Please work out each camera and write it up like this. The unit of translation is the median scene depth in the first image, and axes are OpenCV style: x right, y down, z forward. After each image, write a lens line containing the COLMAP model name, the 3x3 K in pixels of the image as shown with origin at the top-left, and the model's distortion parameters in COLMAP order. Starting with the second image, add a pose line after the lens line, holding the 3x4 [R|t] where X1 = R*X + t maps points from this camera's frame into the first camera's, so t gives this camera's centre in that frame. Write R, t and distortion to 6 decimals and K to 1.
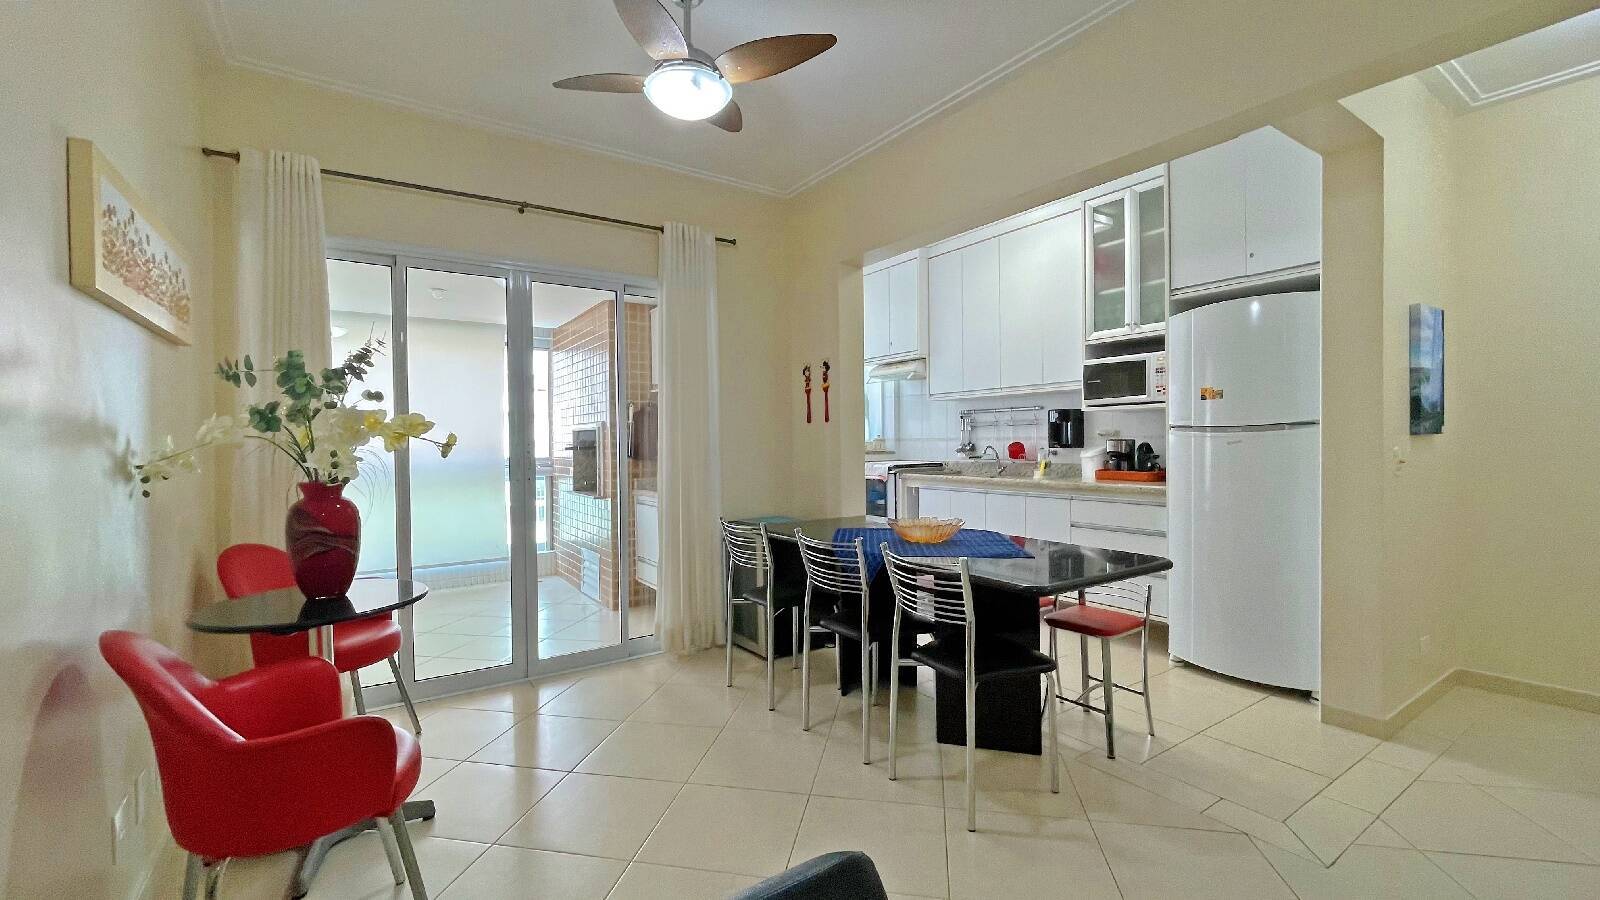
lens RADIAL K [[651.7, 0, 801.4], [0, 651.7, 456.4], [0, 0, 1]] dist [-0.001010, 0.000274]
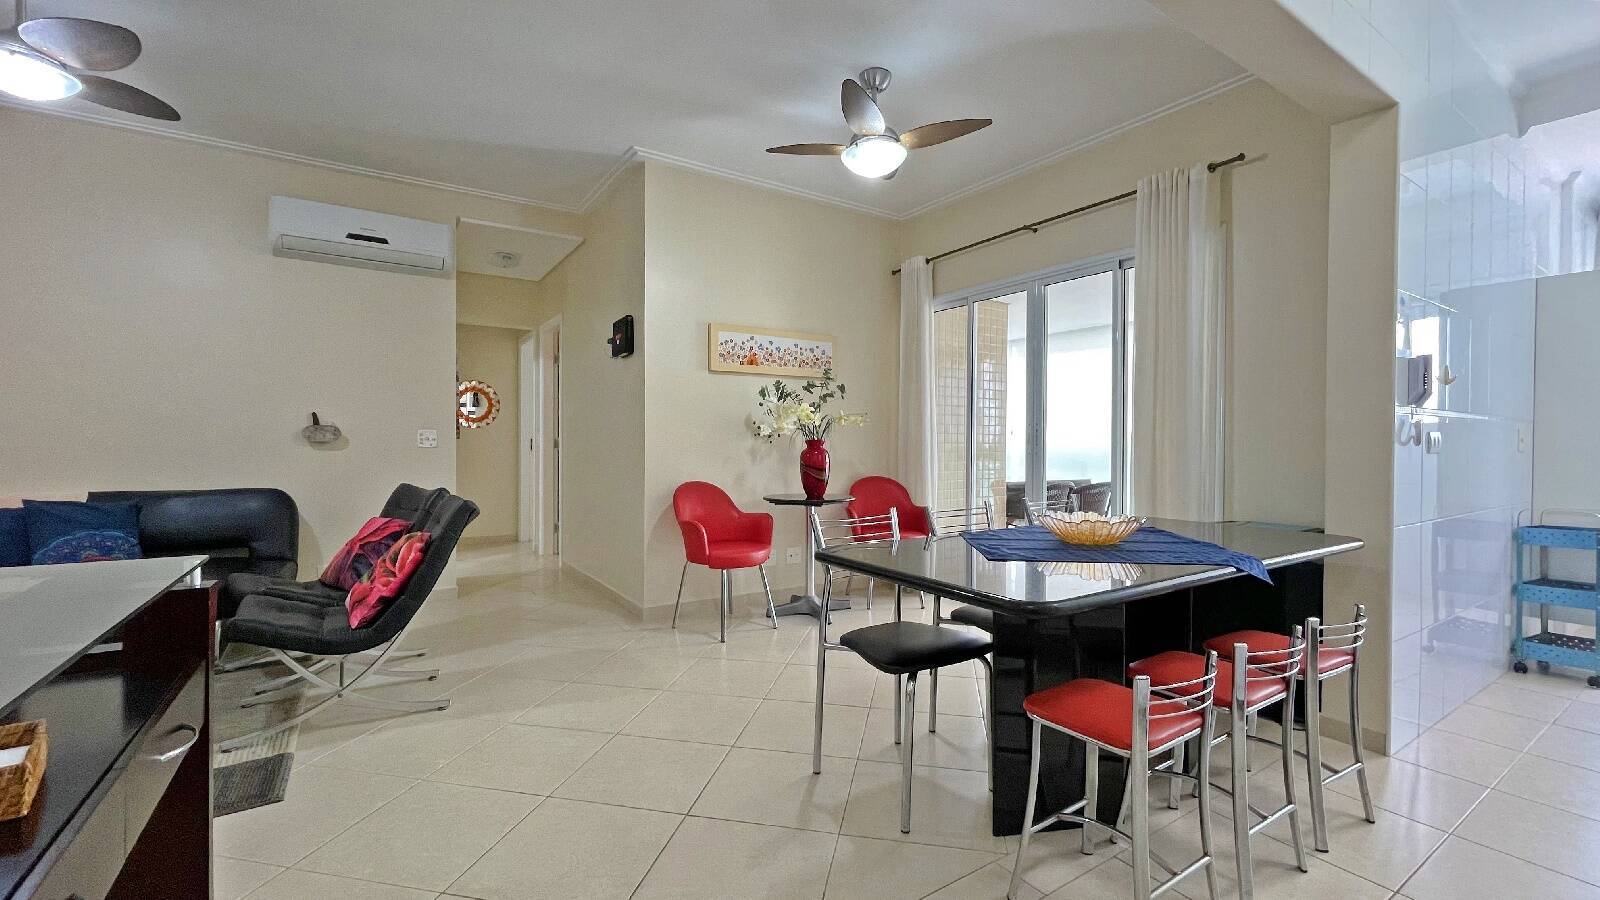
lens RADIAL K [[651.7, 0, 799.2], [0, 651.7, 455.3], [0, 0, 1]] dist [-0.001010, 0.000274]
pose [[-0.019540, 0.029651, -0.999369, 0.689114], [-0.025631, 0.999217, 0.030147, 0.015164], [0.999480, 0.026204, -0.018764, 0.494978]]
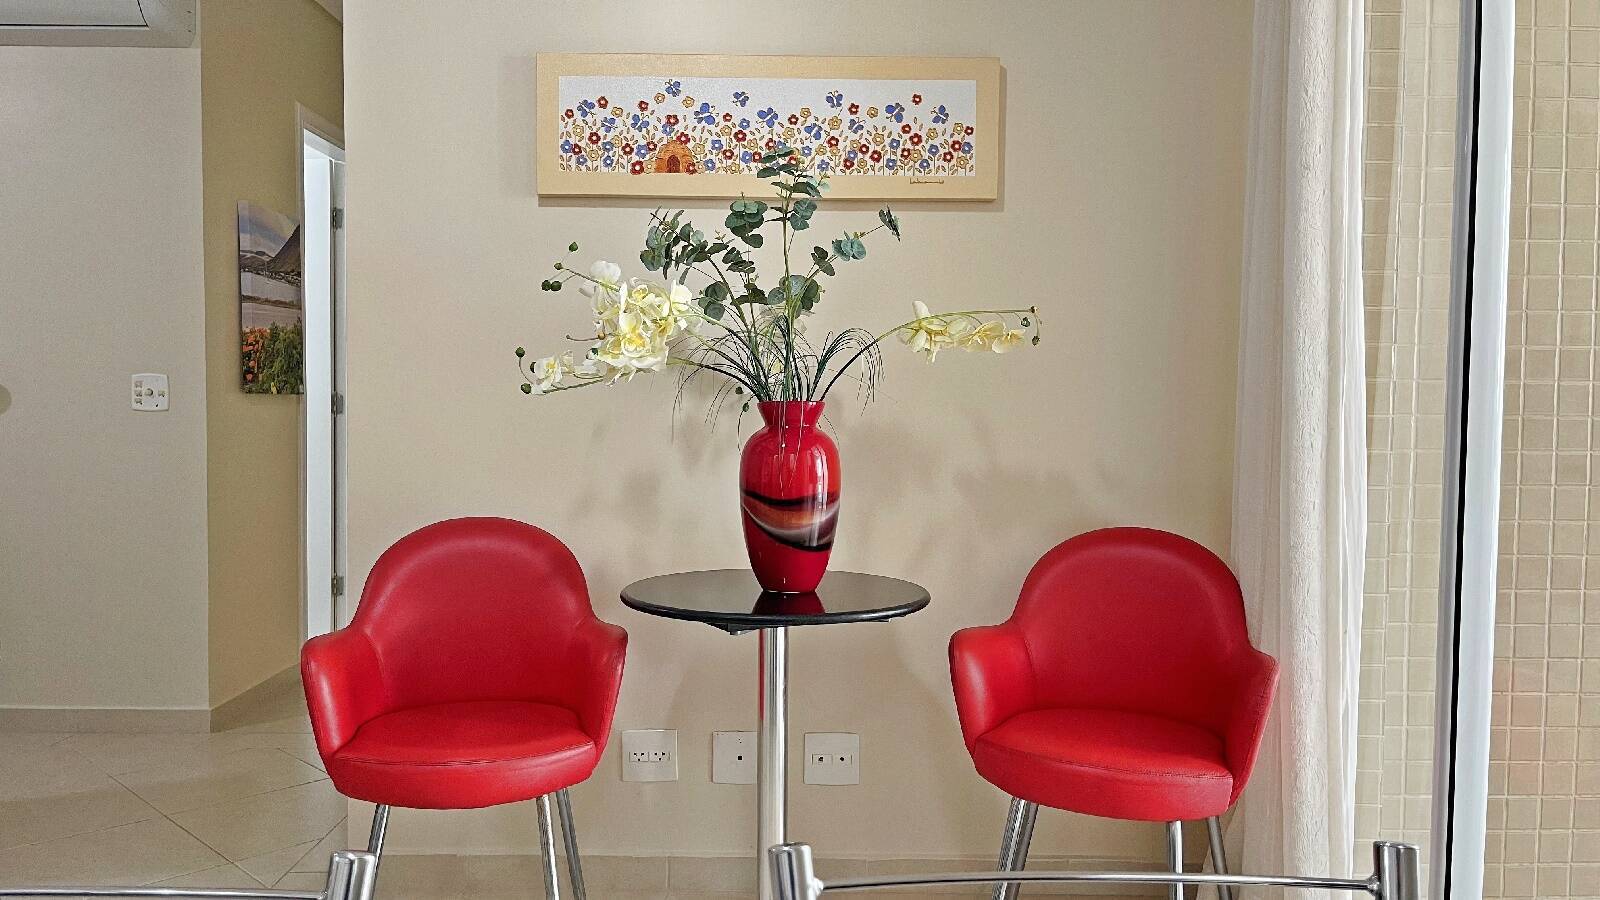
lens RADIAL K [[1217.3, 0, 819.4], [0, 1217.3, 448.8], [0, 0, 1]] dist [0.035709, -0.017425]
pose [[-0.560143, 0.044010, -0.827226, 0.105306], [-0.023264, 0.997358, 0.068814, 0.003084], [0.828069, 0.057790, -0.557639, 0.846679]]
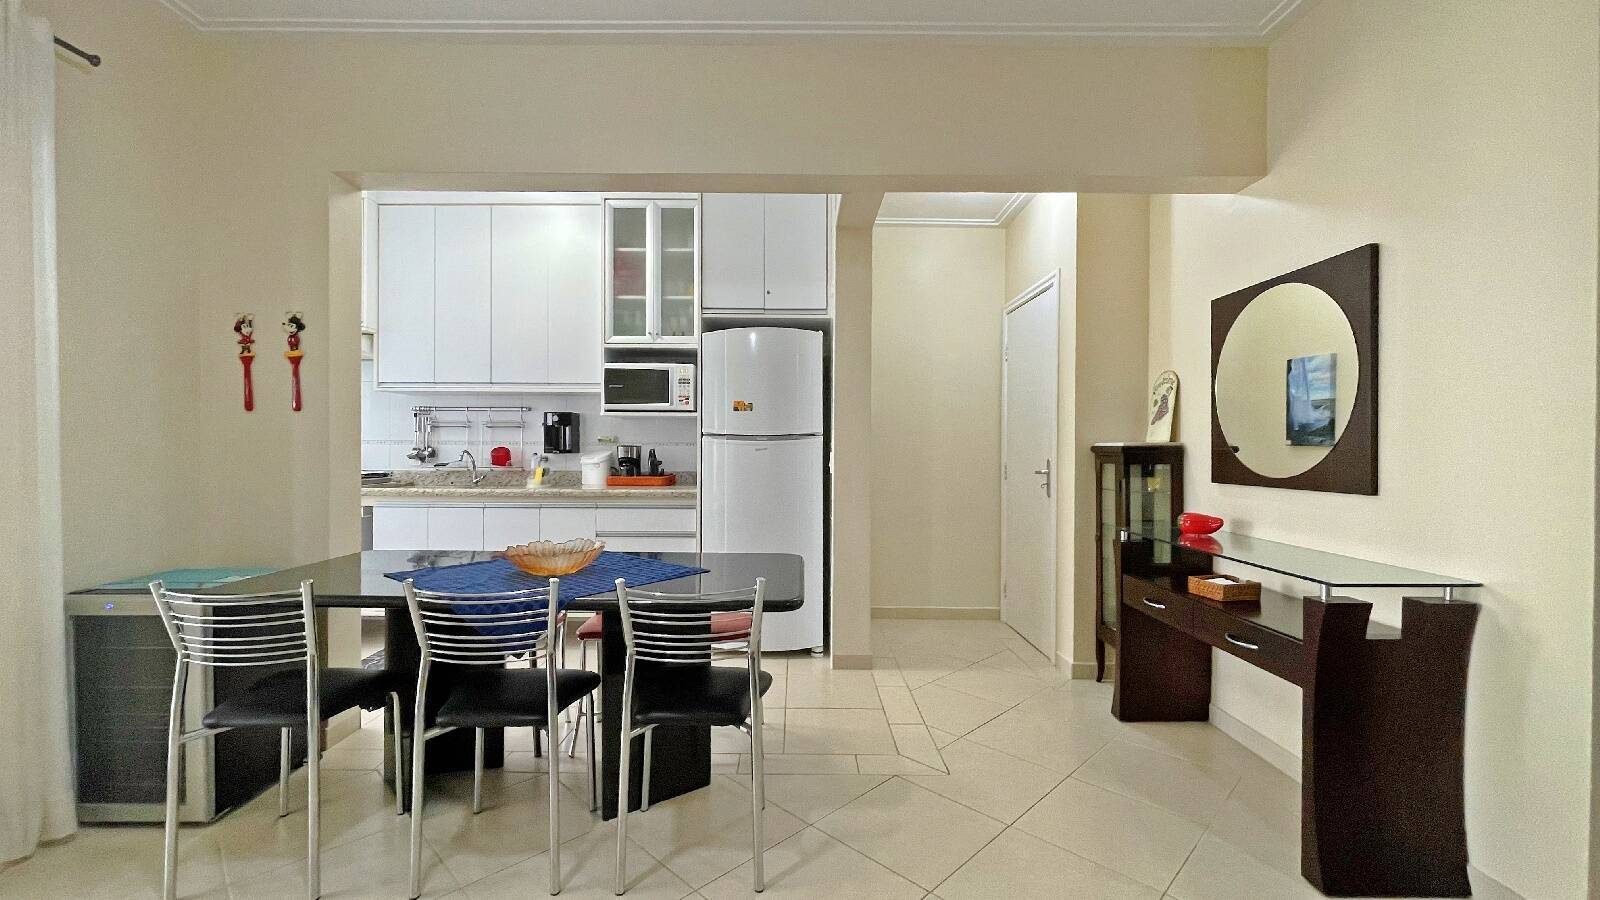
lens RADIAL K [[651.7, 0, 797.7], [0, 651.7, 457.6], [0, 0, 1]] dist [-0.001010, 0.000274]
pose [[0.568077, 0.000172, 0.822976, -0.208898], [0.006535, 0.999968, -0.004720, -0.001084], [-0.822950, 0.008059, 0.568057, 0.231057]]
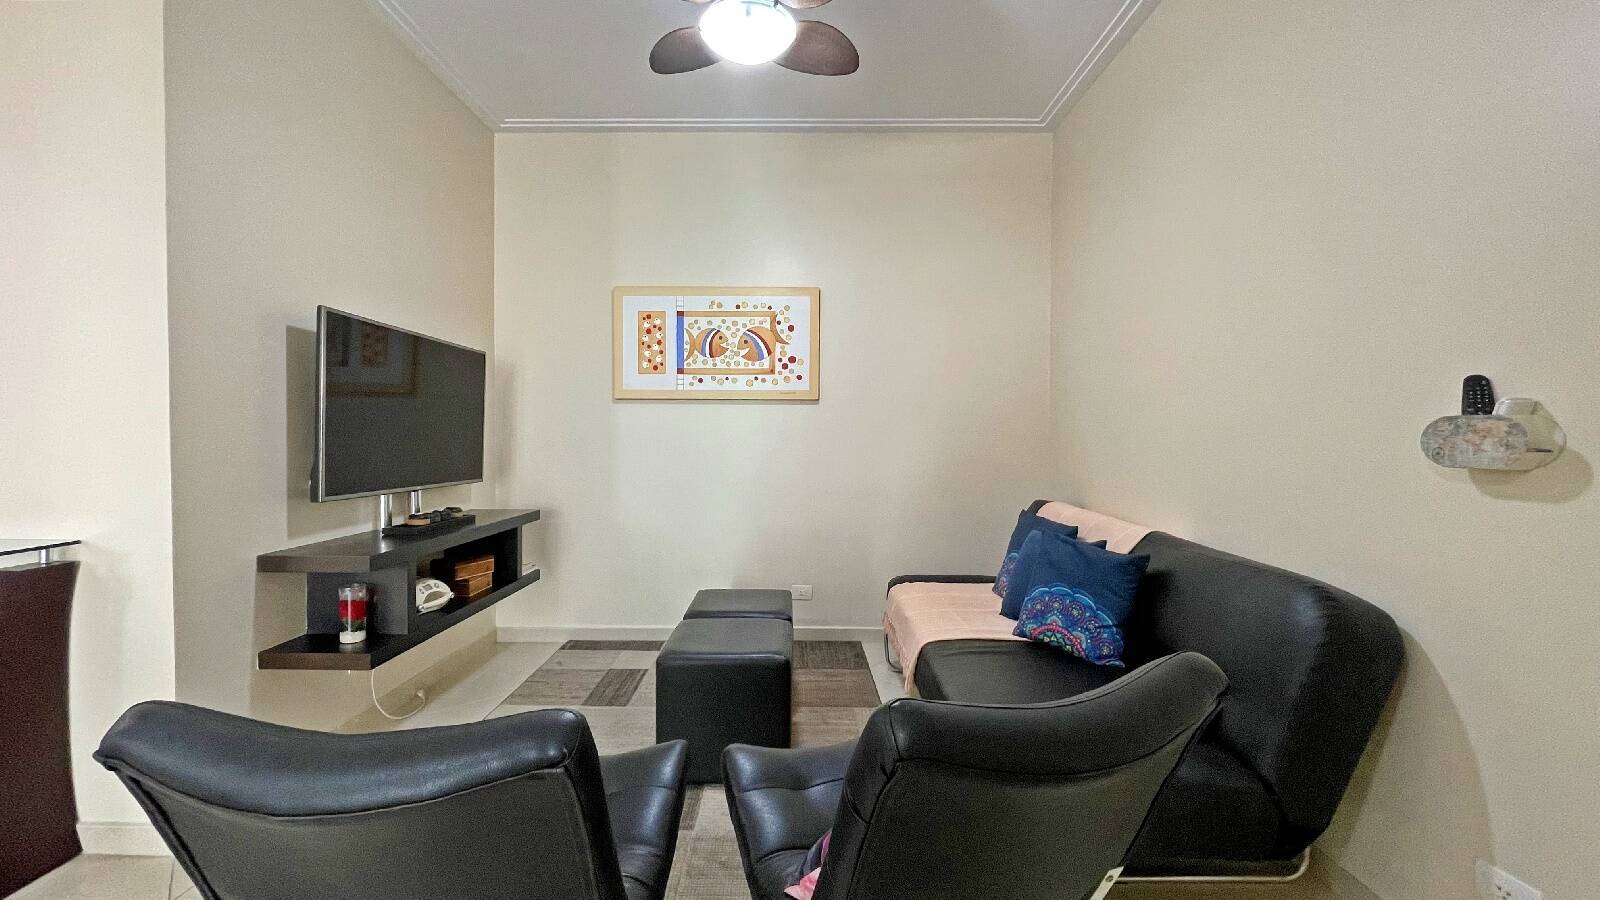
lens RADIAL K [[651.7, 0, 797.1], [0, 651.7, 454.3], [0, 0, 1]] dist [-0.001010, 0.000274]
pose [[-0.815841, -0.008917, 0.578208, -0.235386], [0.017864, 0.999015, 0.040612, 0.017560], [-0.578001, 0.043462, -0.814878, 0.177771]]
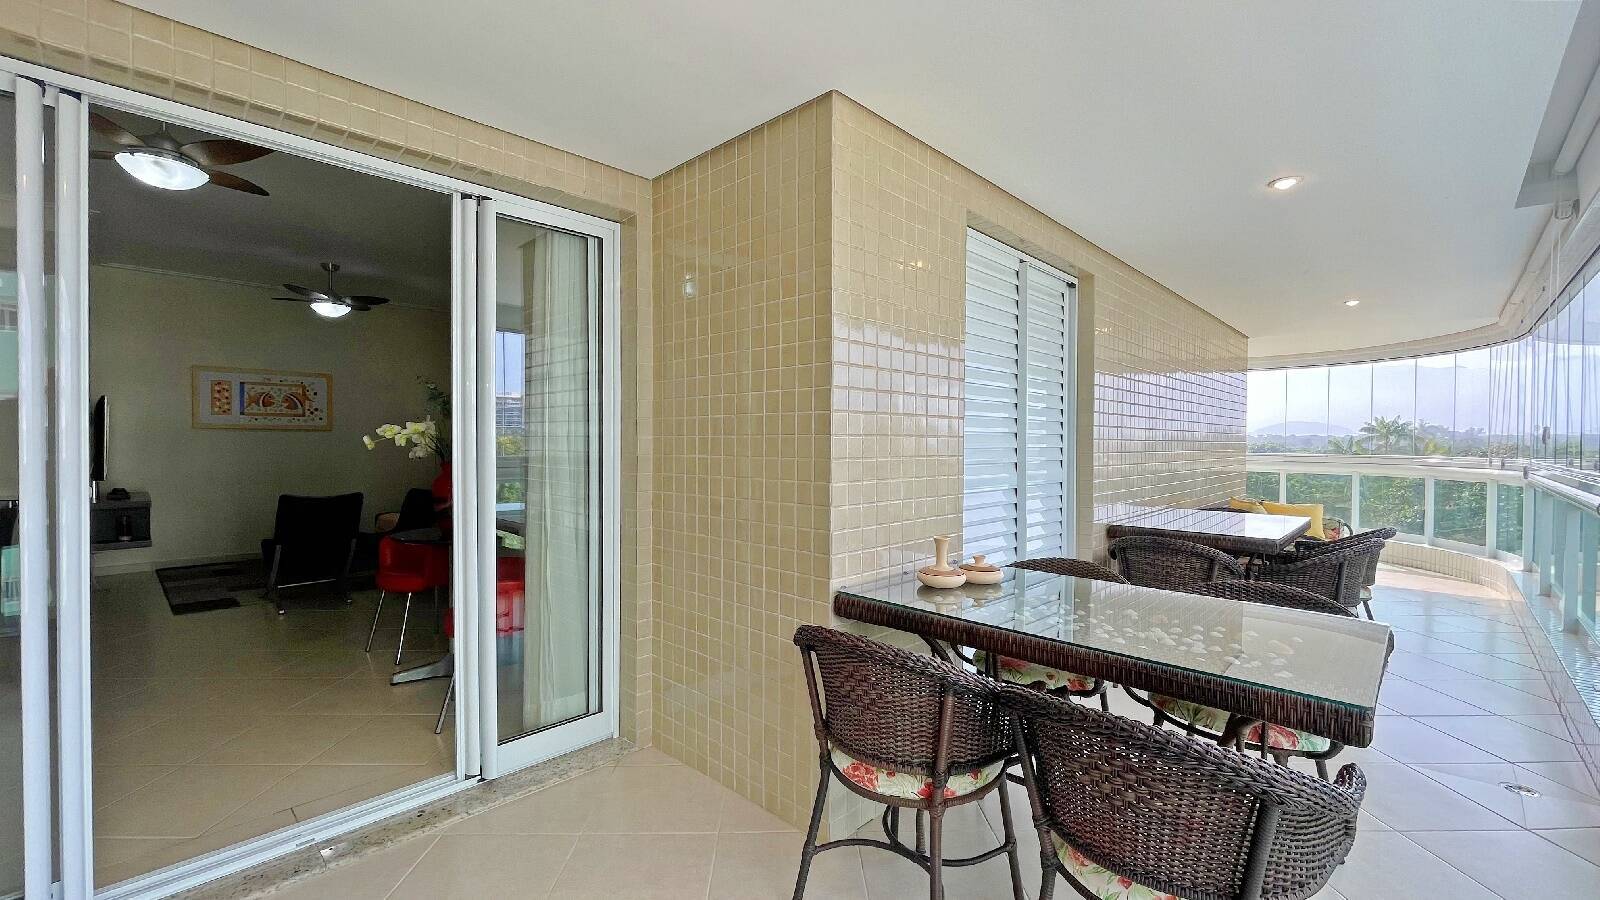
lens RADIAL K [[651.7, 0, 791.2], [0, 651.7, 446.8], [0, 0, 1]] dist [-0.001010, 0.000274]
pose [[-0.983355, 0.009449, -0.181447, -0.651736], [0.003813, 0.999500, 0.031382, -0.025510], [0.181653, 0.030168, -0.982900, 1.405721]]
